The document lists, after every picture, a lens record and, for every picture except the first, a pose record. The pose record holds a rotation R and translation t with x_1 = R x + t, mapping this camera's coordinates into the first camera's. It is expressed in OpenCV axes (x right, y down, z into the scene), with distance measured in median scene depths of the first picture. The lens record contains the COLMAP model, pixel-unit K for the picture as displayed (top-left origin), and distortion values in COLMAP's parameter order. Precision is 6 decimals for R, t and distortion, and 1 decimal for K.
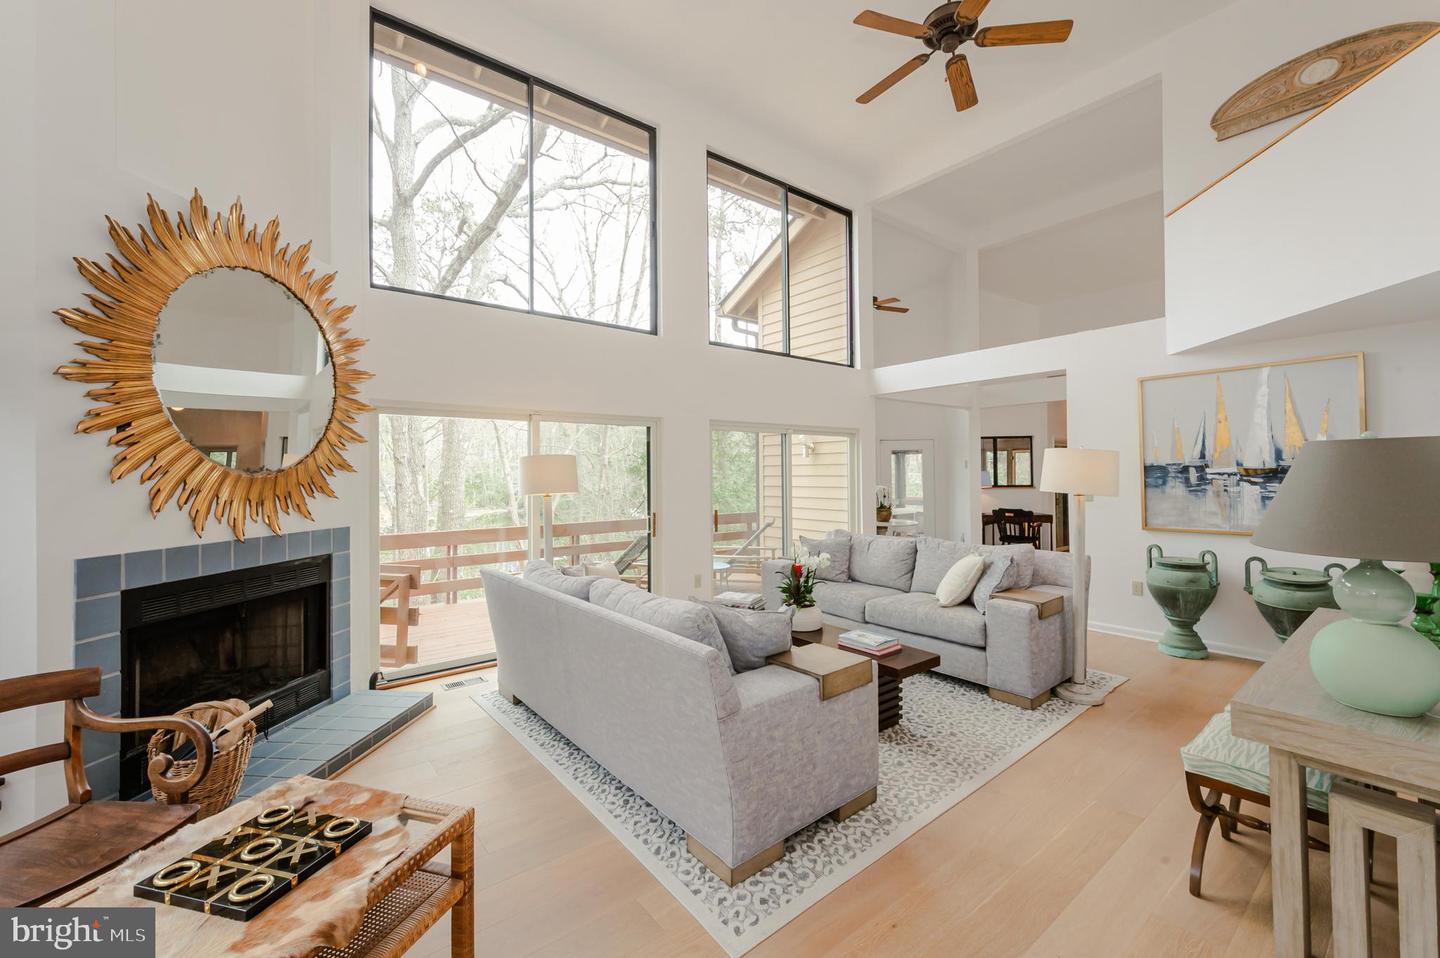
lens RADIAL K [[574.7, 0, 708.8], [0, 574.7, 469.5], [0, 0, 1]] dist [-0.001884, 0.000401]
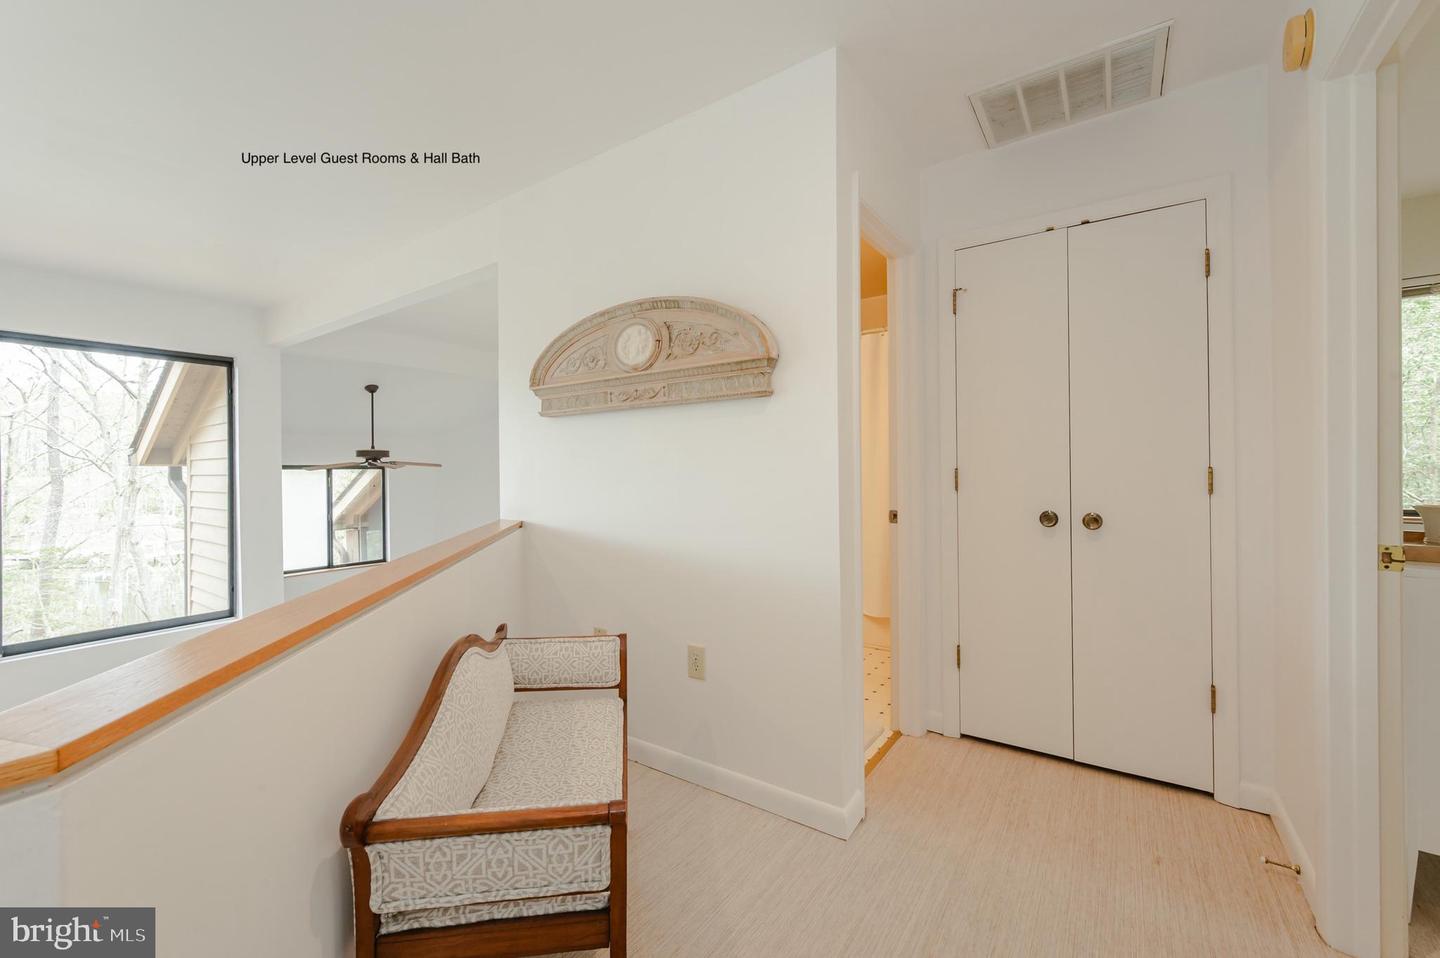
lens RADIAL K [[574.7, 0, 716.7], [0, 574.7, 473.5], [0, 0, 1]] dist [-0.001884, 0.000401]
pose [[0.957314, -0.001658, 0.289046, 1.006285], [-0.000282, 0.999978, 0.006671, -0.593060], [-0.289051, -0.006468, 0.957292, 0.485004]]
